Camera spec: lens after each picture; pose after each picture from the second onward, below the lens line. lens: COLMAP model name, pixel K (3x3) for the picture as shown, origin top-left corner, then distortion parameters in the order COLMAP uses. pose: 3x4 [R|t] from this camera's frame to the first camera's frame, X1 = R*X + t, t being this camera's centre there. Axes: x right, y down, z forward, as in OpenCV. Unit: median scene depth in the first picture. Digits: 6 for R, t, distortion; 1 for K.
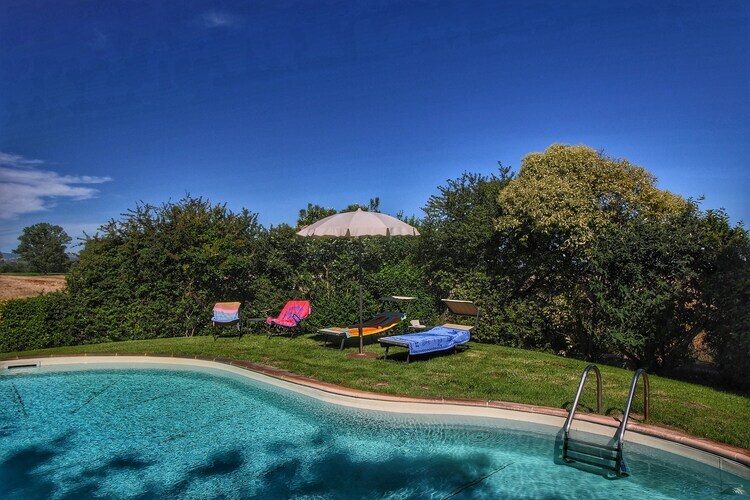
lens RADIAL K [[564.5, 0, 374.2], [0, 564.5, 218.8], [0, 0, 1]] dist [0.005290, -0.000211]
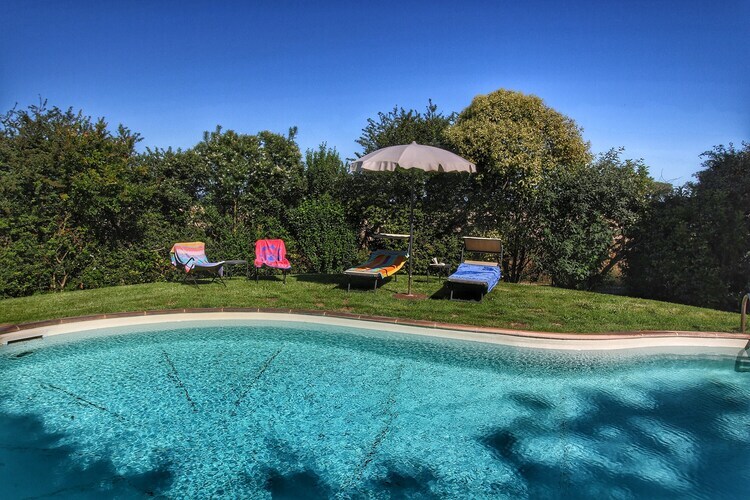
lens RADIAL K [[564.5, 0, 374.2], [0, 564.5, 218.8], [0, 0, 1]] dist [0.005290, -0.000211]
pose [[0.895202, 0.003821, 0.445644, -0.312476], [-0.056253, 0.992934, 0.104485, 0.010401], [-0.442096, -0.118604, 0.889092, 0.123327]]
